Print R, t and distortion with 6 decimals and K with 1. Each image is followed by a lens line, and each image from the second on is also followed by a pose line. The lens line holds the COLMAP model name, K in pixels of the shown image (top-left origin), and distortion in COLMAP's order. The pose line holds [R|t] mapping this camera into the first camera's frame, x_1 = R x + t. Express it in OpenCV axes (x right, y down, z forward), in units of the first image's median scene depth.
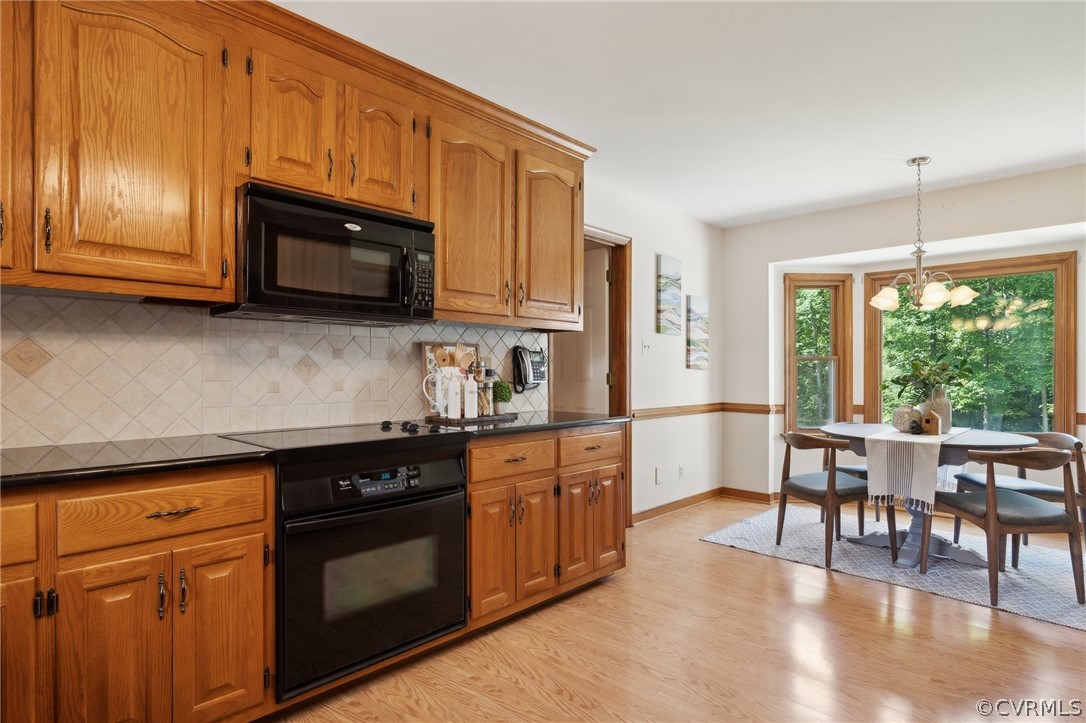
lens RADIAL K [[579.8, 0, 537.0], [0, 579.8, 369.7], [0, 0, 1]] dist [0.002225, 0.000822]
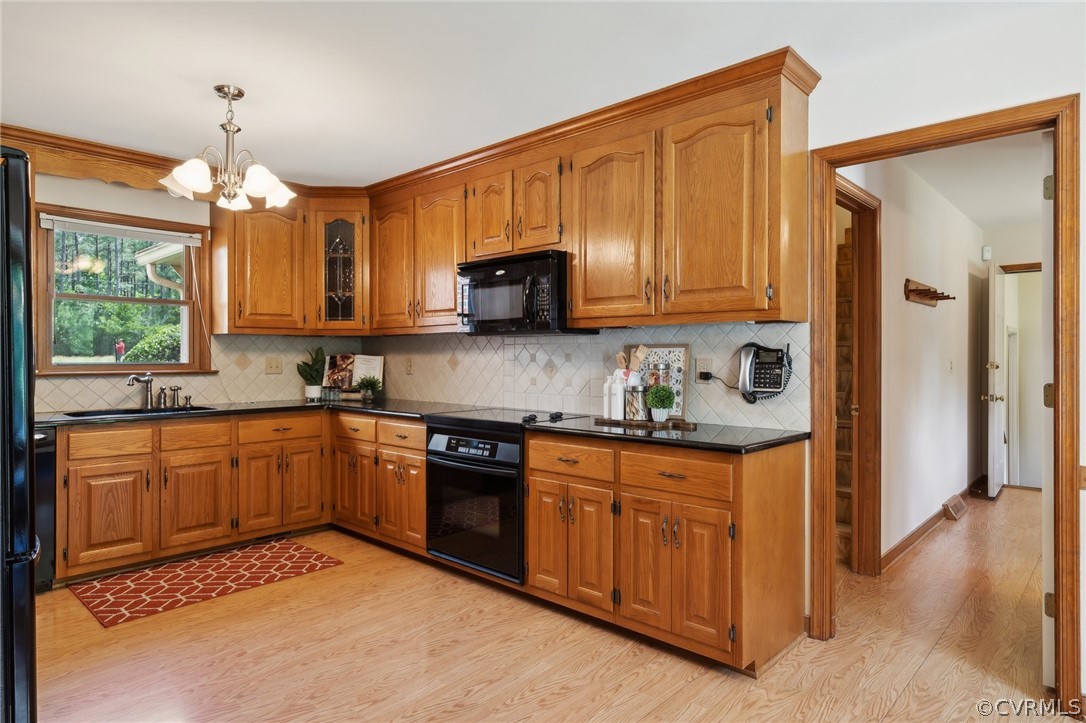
lens RADIAL K [[630.8, 0, 538.0], [0, 630.8, 355.5], [0, 0, 1]] dist [-0.000081, -0.000412]
pose [[0.016397, -0.003025, -0.999861, 0.797151], [0.001169, 0.999995, -0.003006, -0.021159], [0.999865, -0.001120, 0.016400, 0.676957]]
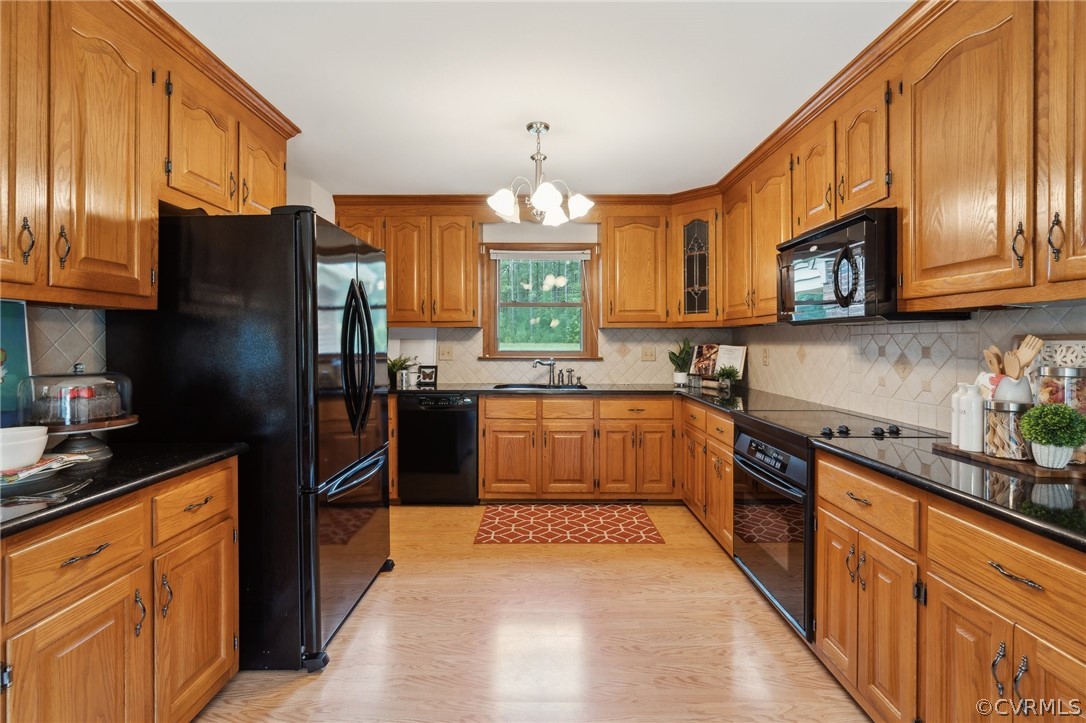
lens RADIAL K [[504.7, 0, 544.6], [0, 504.7, 341.7], [0, 0, 1]] dist [-0.001548, 0.000385]
pose [[-0.720287, -0.003545, -0.693667, 0.510053], [-0.002440, 0.999994, -0.002577, -0.031182], [0.693672, -0.000164, -0.720291, 0.864982]]
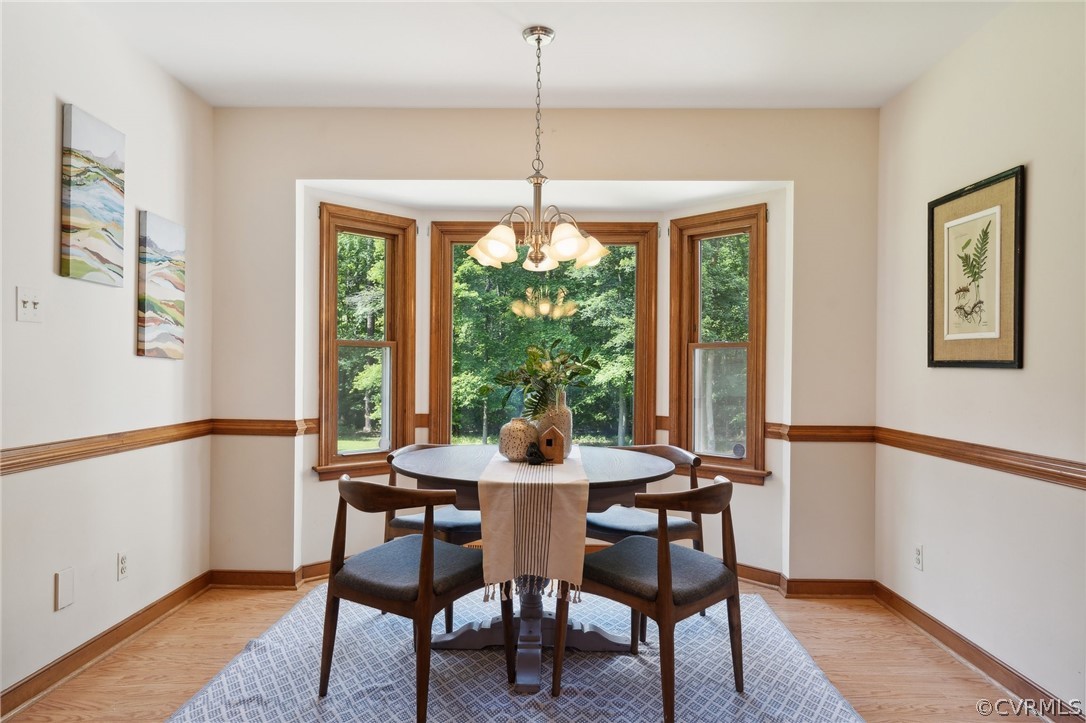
lens RADIAL K [[693.7, 0, 538.9], [0, 693.7, 370.3], [0, 0, 1]] dist [0.001261, -0.000179]
pose [[0.731782, 0.002387, 0.681534, 0.143451], [-0.009192, 0.999937, 0.006367, 0.004319], [-0.681476, -0.010924, 0.731759, 0.449382]]
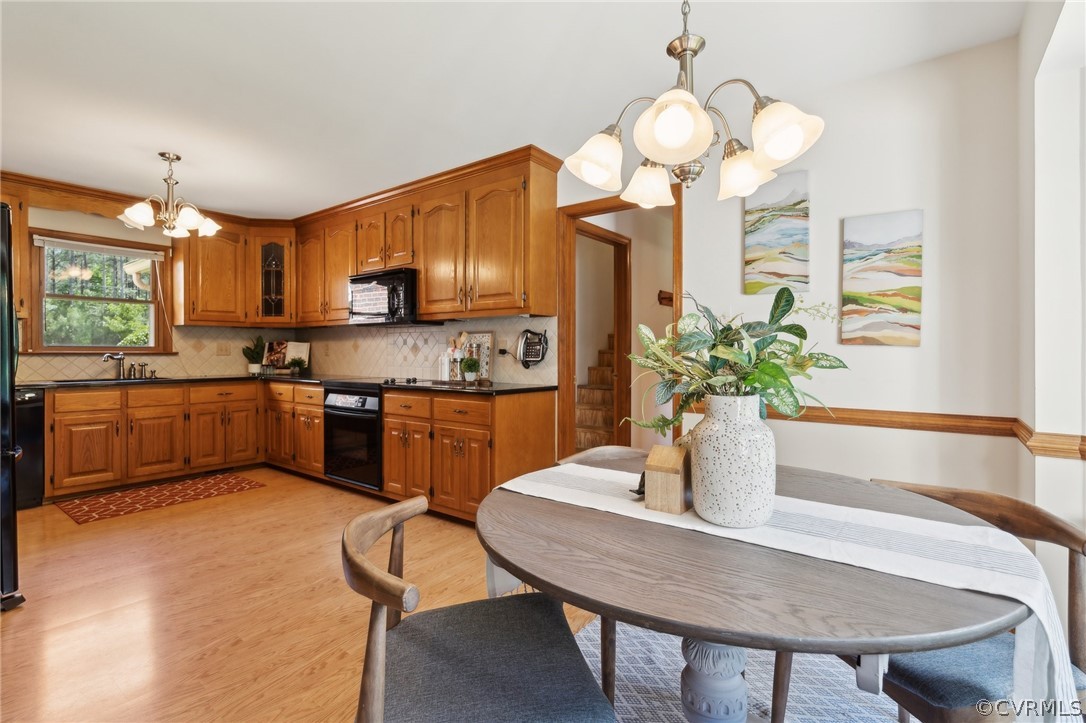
lens RADIAL K [[510.5, 0, 537.8], [0, 510.5, 353.4], [0, 0, 1]] dist [-0.001638, 0.000277]
pose [[0.108792, 0.000452, -0.994064, 1.013525], [0.001369, 0.999999, 0.000605, 0.007934], [0.994064, -0.001427, 0.108791, 0.880369]]
